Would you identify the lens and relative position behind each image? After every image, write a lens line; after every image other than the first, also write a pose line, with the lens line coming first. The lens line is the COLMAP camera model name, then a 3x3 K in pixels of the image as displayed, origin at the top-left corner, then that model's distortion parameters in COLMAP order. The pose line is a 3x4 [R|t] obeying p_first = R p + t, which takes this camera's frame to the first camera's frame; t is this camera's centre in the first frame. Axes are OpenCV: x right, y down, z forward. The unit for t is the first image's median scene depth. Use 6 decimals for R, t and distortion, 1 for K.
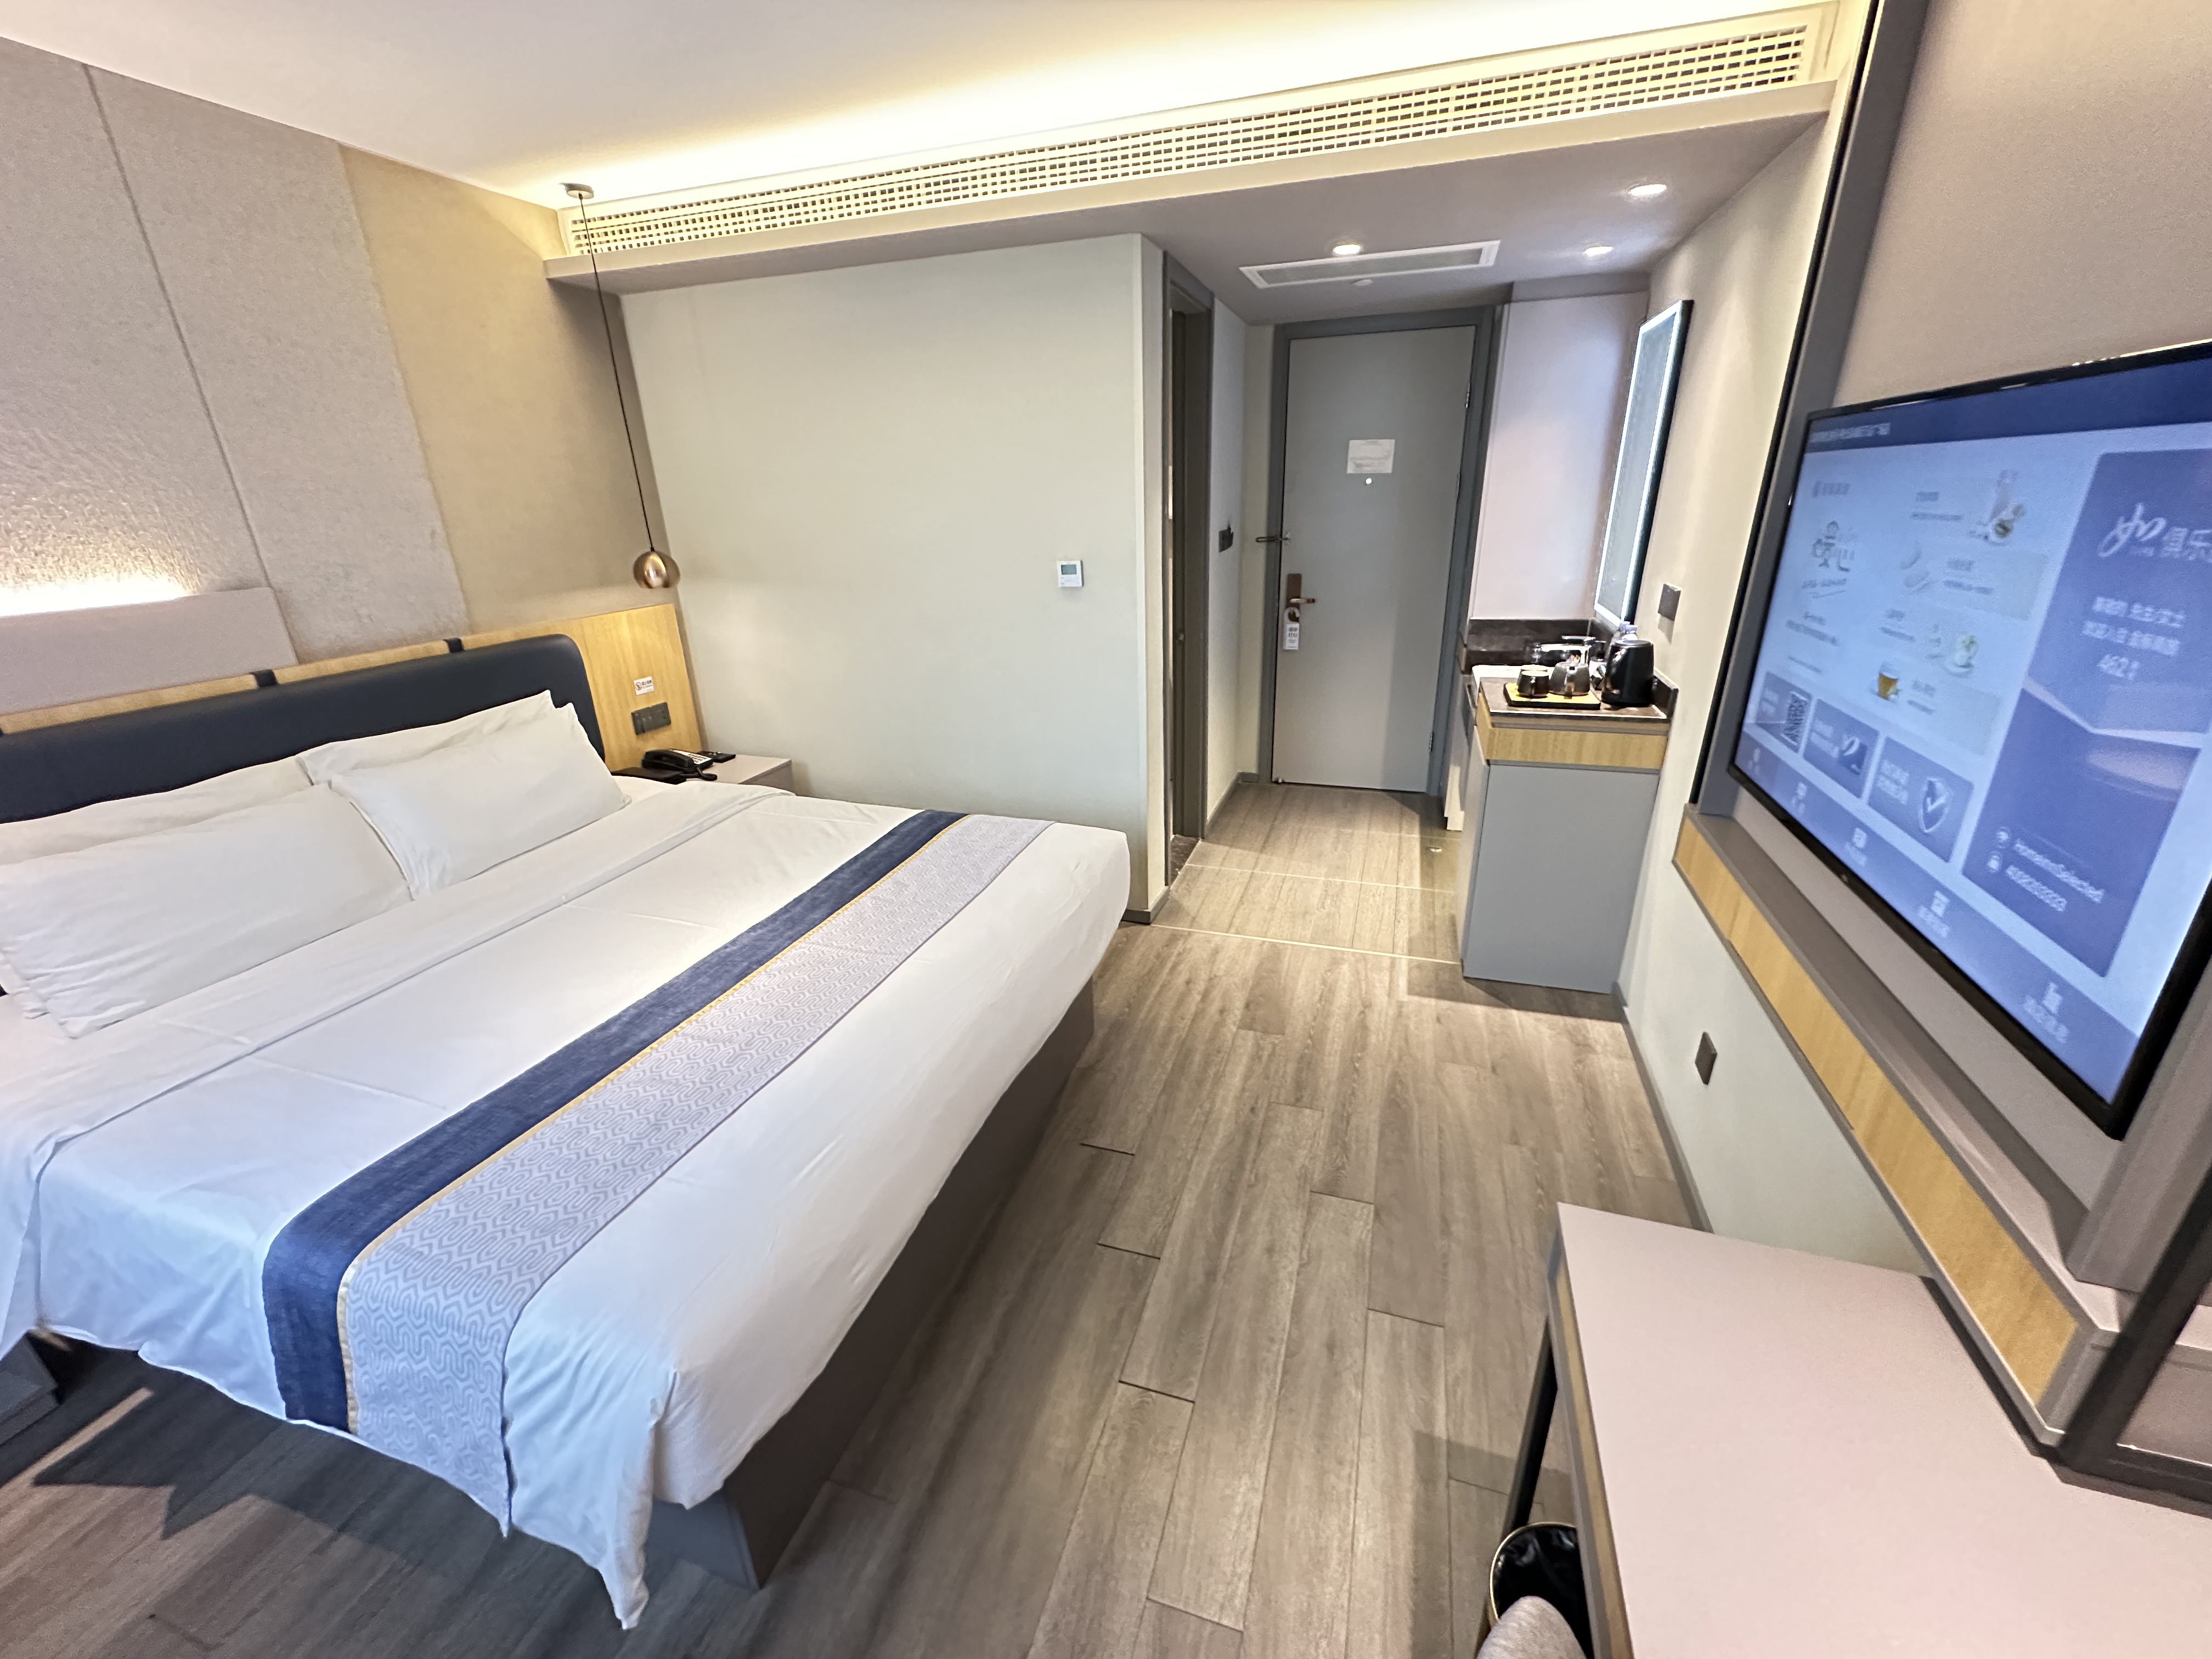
lens RADIAL K [[886.8, 0, 1107.7], [0, 886.8, 826.3], [0, 0, 1]] dist [-0.002214, 0.000812]
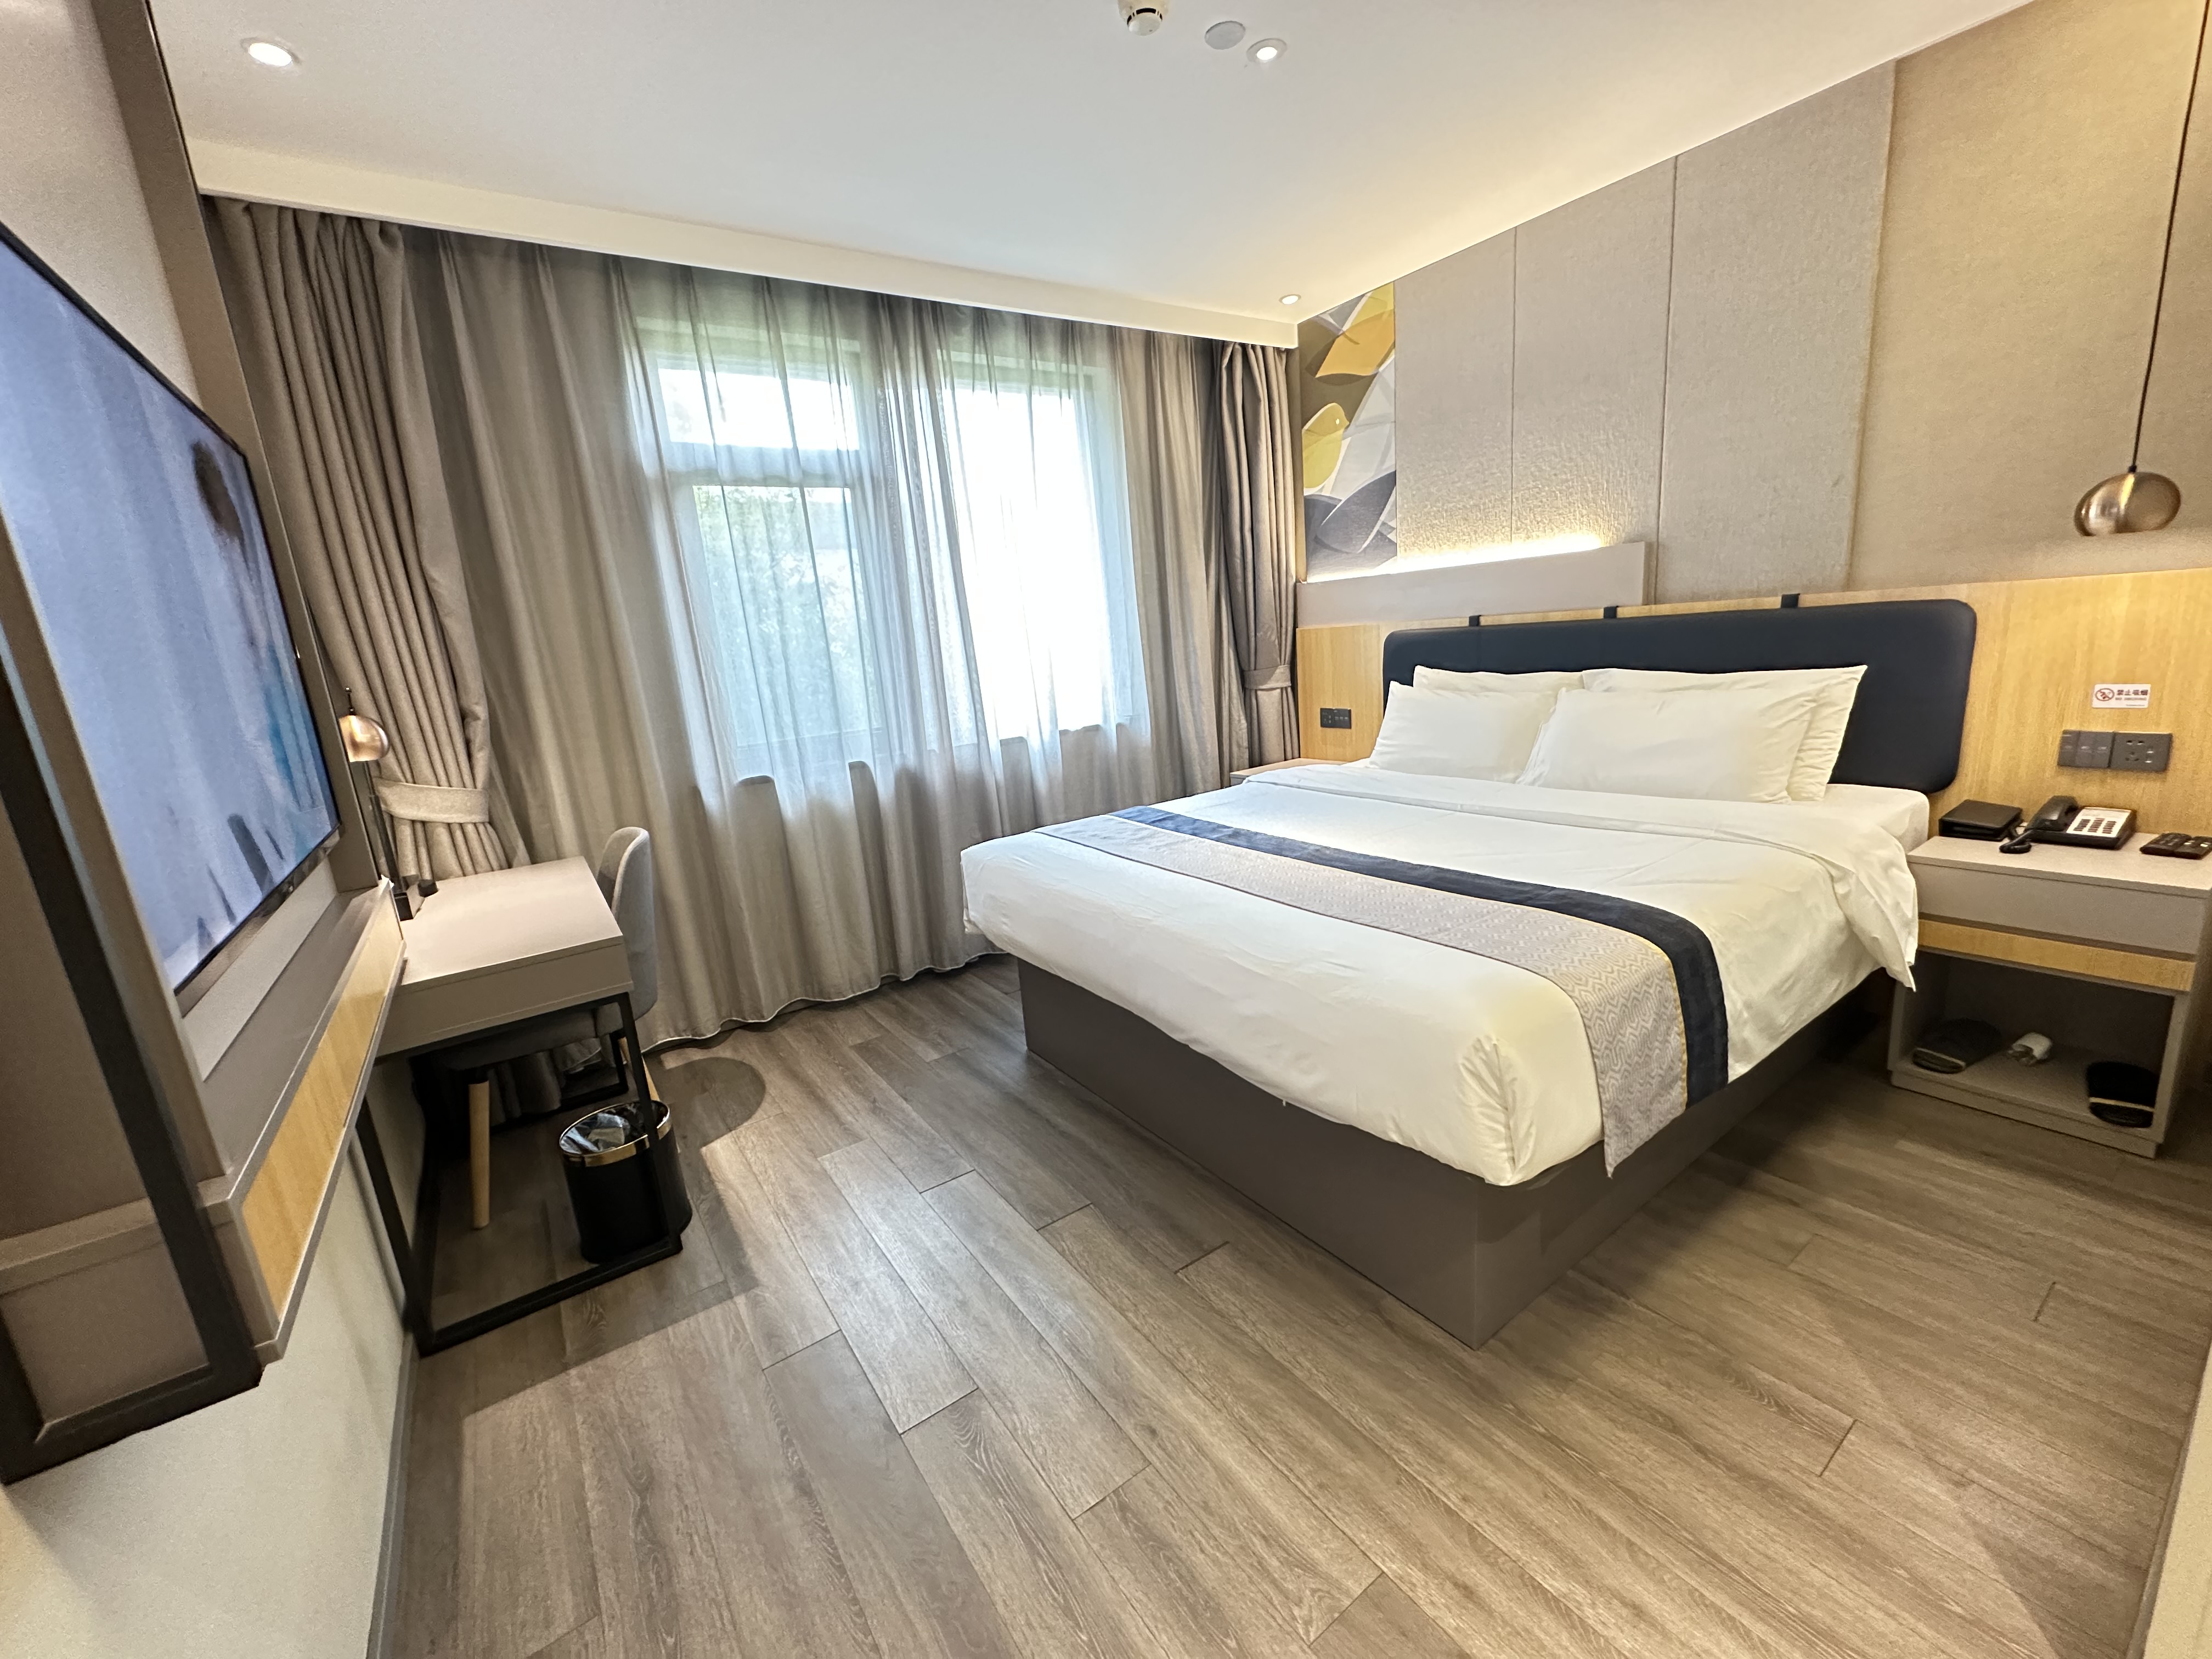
lens RADIAL K [[886.8, 0, 1104.5], [0, 886.8, 828.1], [0, 0, 1]] dist [-0.002214, 0.000812]
pose [[-0.594483, 0.248821, -0.764642, 0.537617], [-0.194310, 0.878286, 0.436871, -0.292975], [0.780278, 0.408290, -0.473778, 1.089519]]
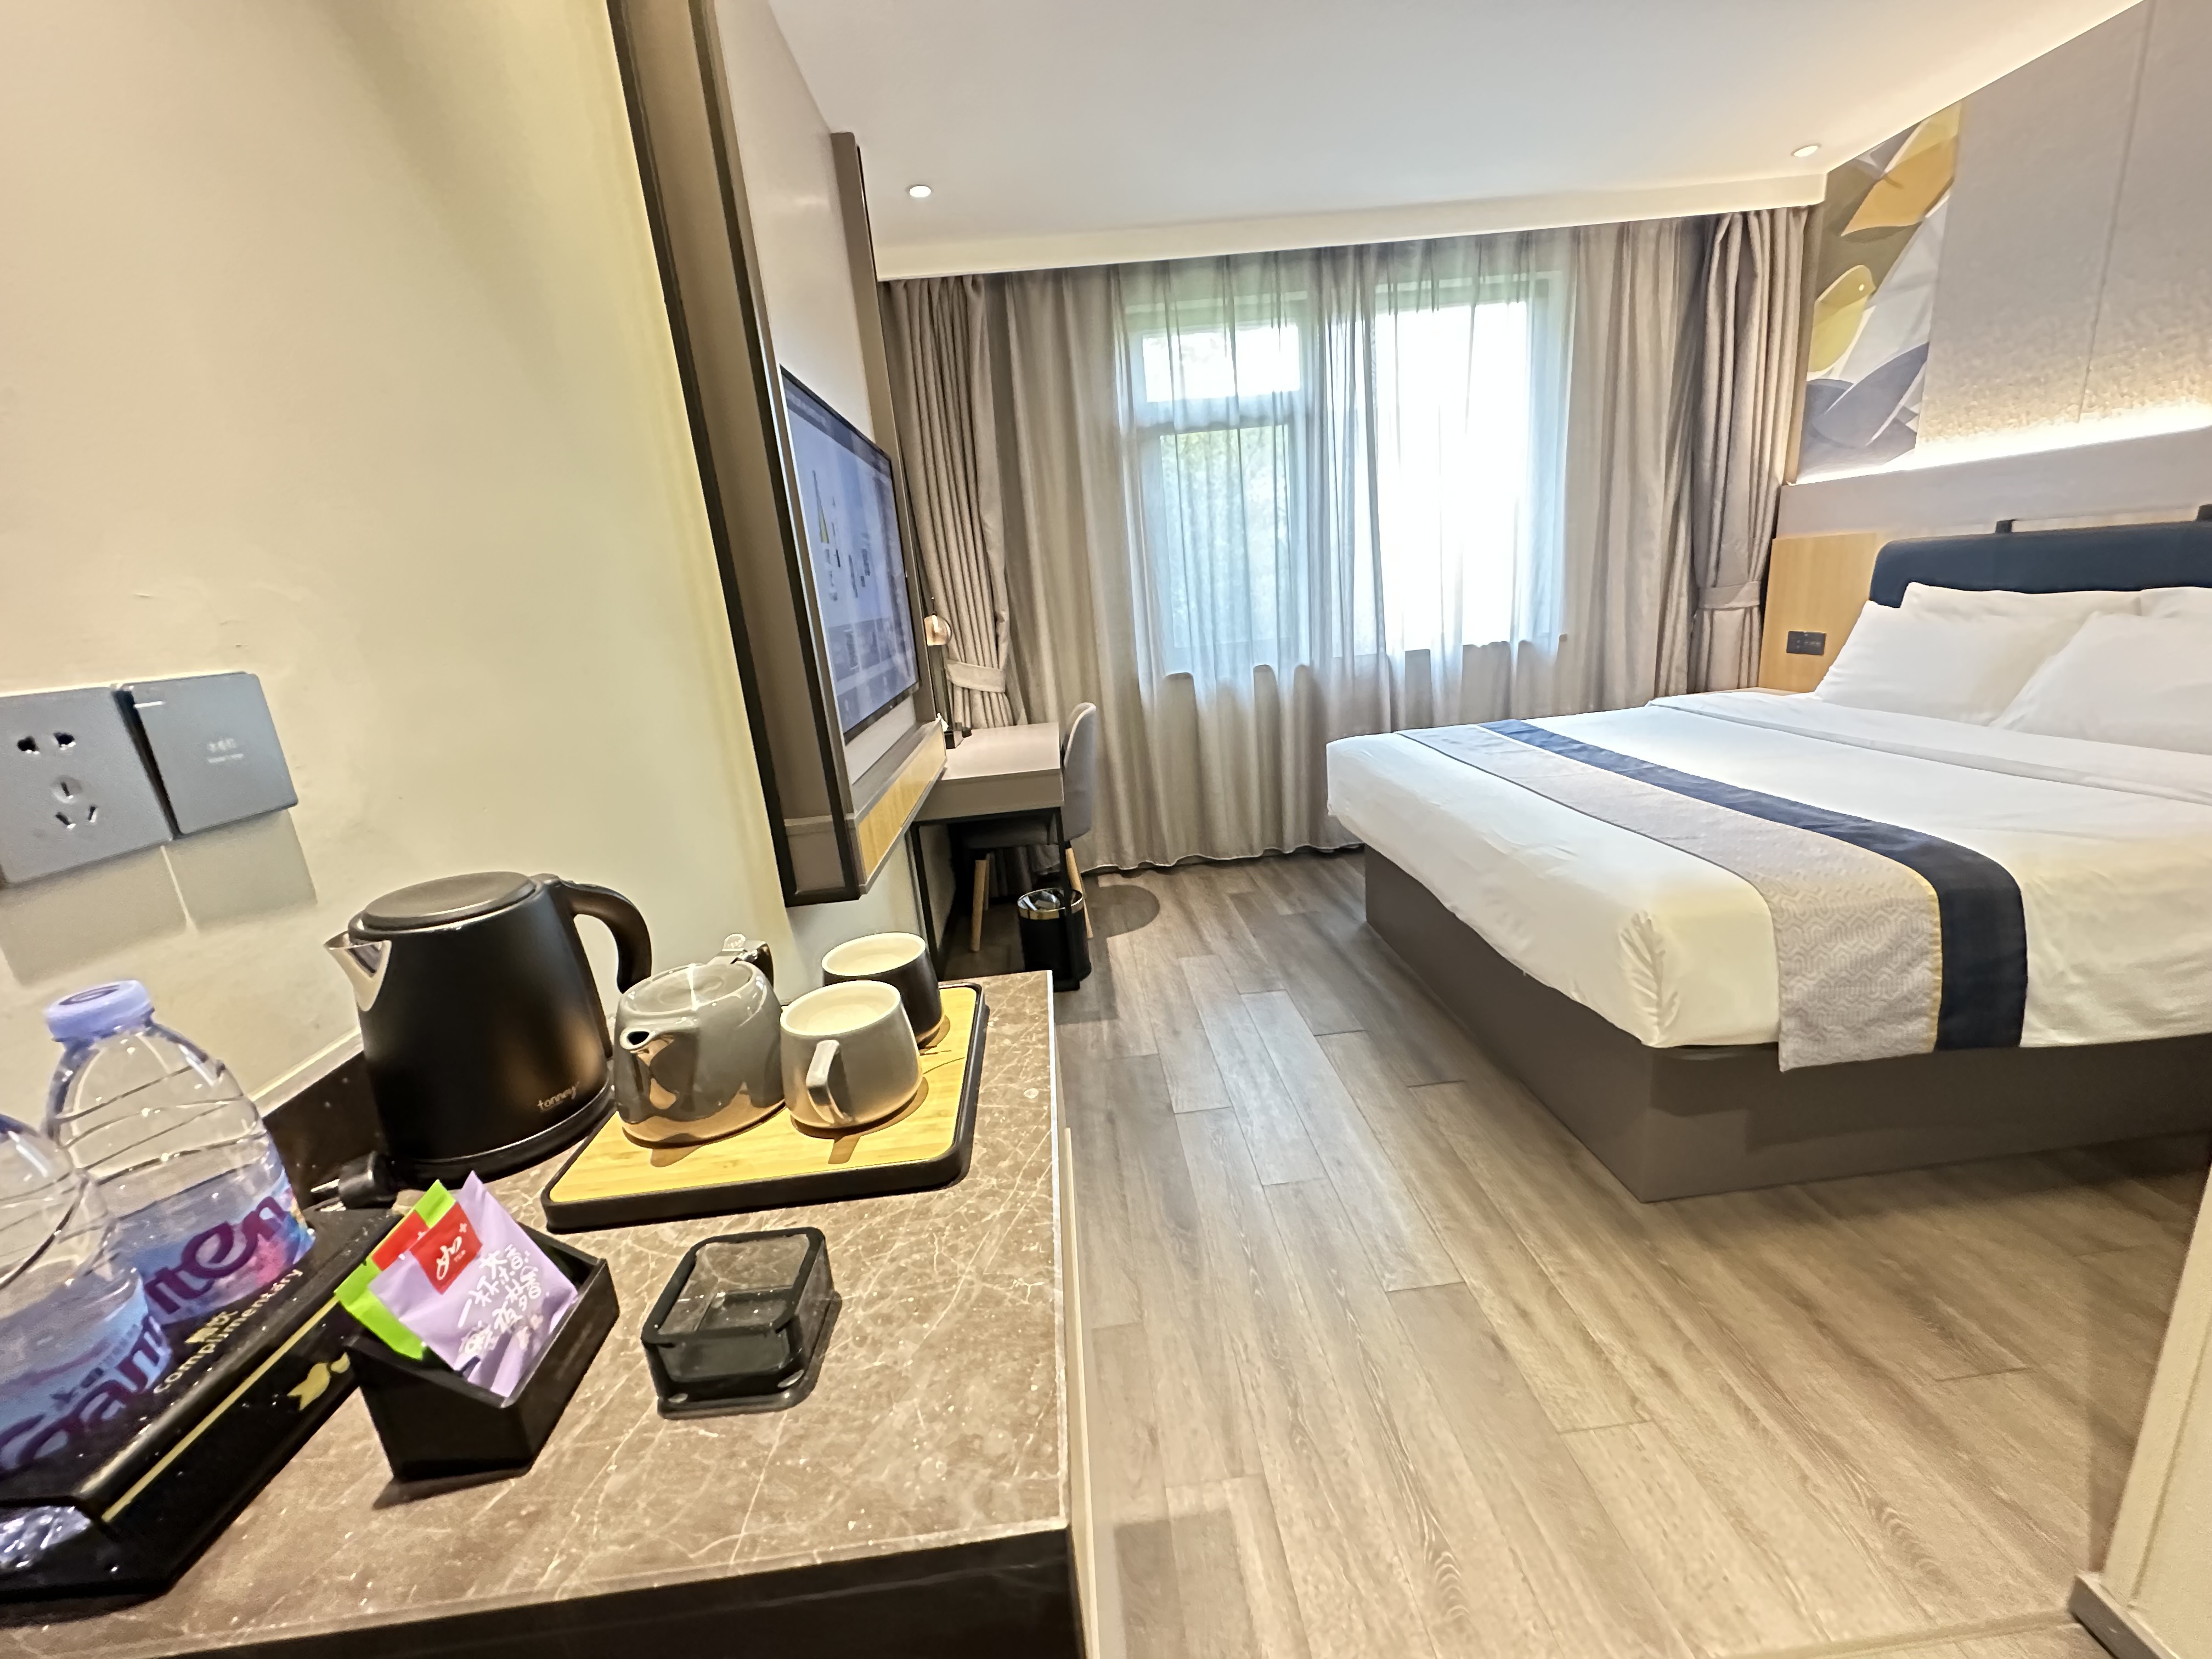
lens RADIAL K [[886.8, 0, 1105.3], [0, 886.8, 828.3], [0, 0, 1]] dist [-0.002214, 0.000812]
pose [[-0.919348, 0.206693, -0.334781, 0.567334], [-0.025811, 0.817376, 0.575525, -0.391186], [0.392599, 0.537749, -0.746118, 1.353138]]
